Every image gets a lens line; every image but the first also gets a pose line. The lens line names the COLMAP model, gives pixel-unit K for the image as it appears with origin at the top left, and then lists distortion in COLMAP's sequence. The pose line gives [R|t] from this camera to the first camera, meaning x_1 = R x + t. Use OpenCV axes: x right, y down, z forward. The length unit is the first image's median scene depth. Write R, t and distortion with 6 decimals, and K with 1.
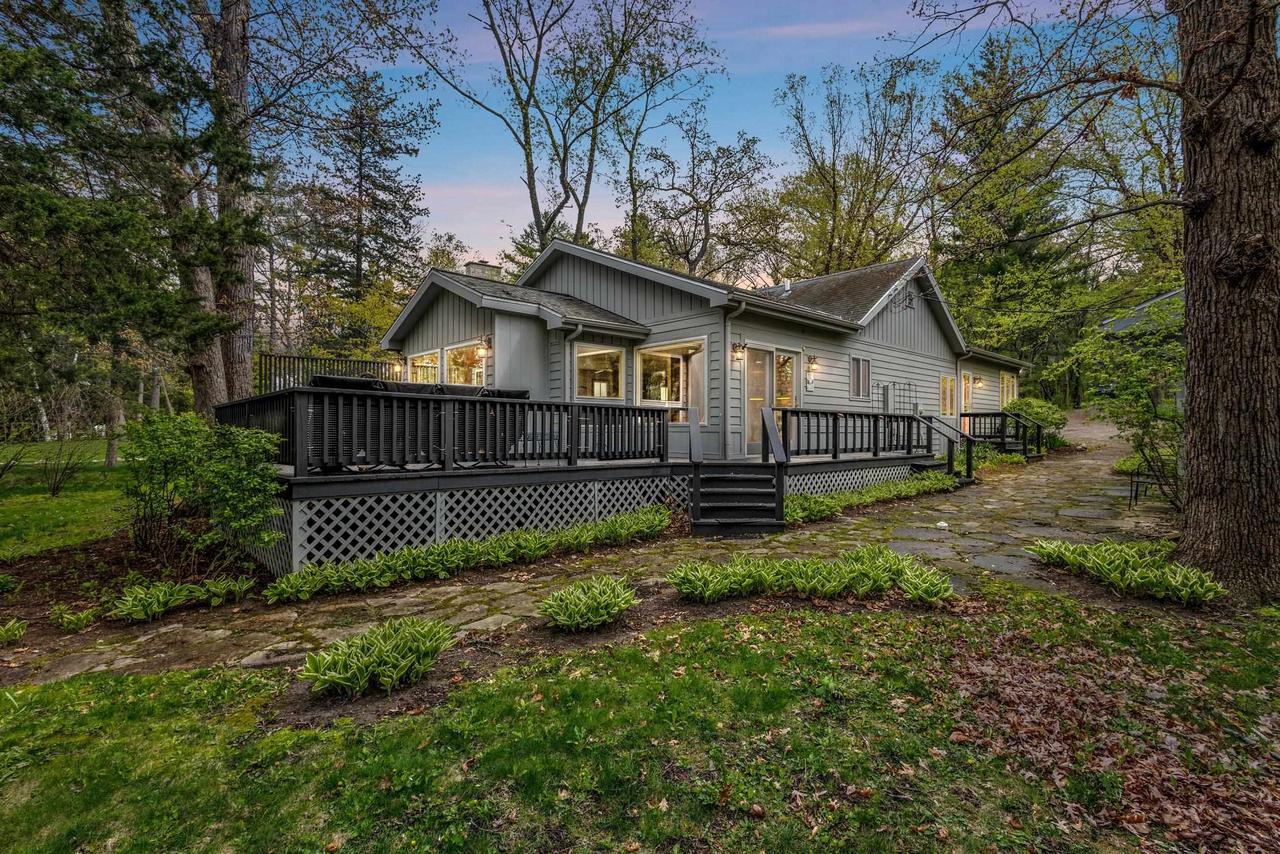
lens RADIAL K [[594.0, 0, 635.9], [0, 594.0, 436.1], [0, 0, 1]] dist [-0.000293, 0.003953]
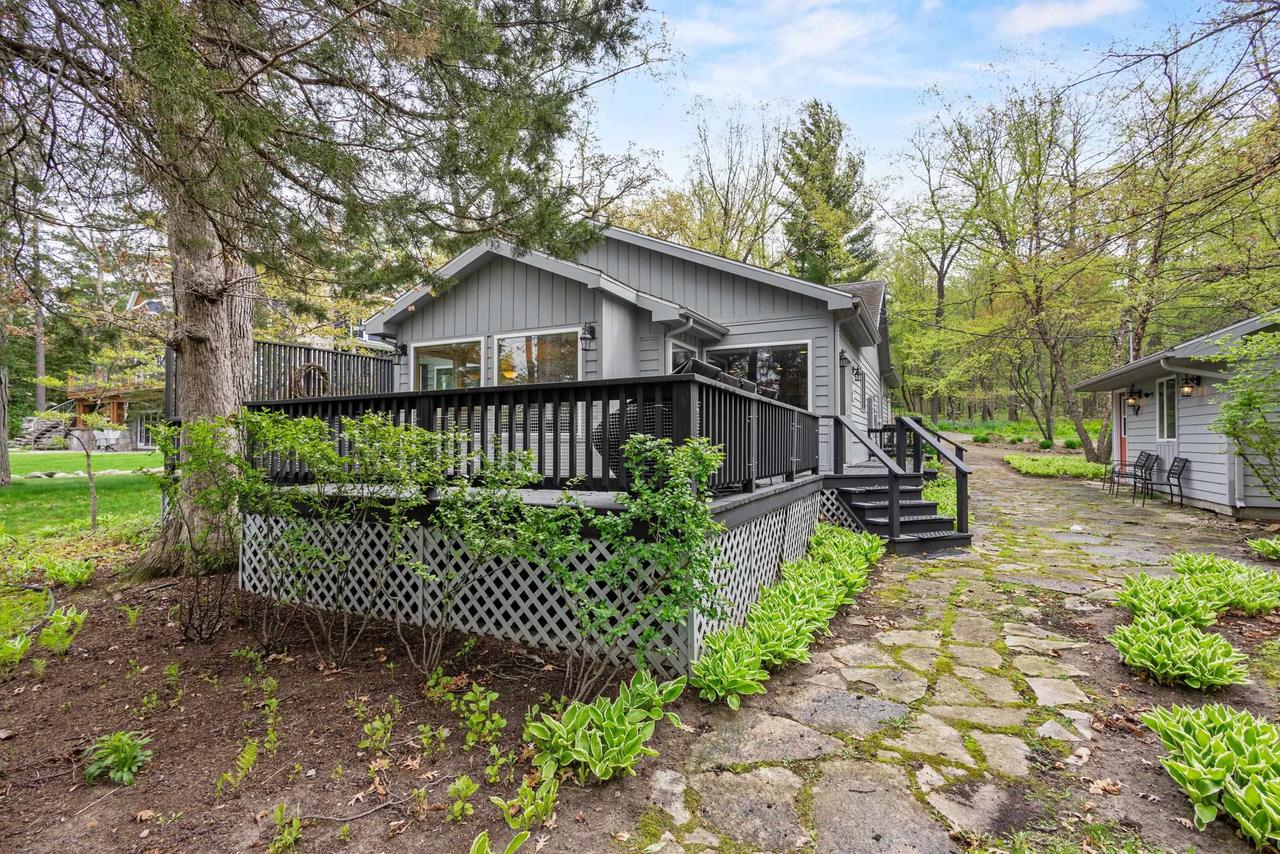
lens RADIAL K [[594.0, 0, 633.3], [0, 594.0, 424.4], [0, 0, 1]] dist [-0.000293, 0.003953]
pose [[0.937445, 0.008844, 0.348022, -0.876132], [0.003823, 0.999355, -0.035693, -0.002590], [-0.348113, 0.034791, 0.936807, 0.395922]]
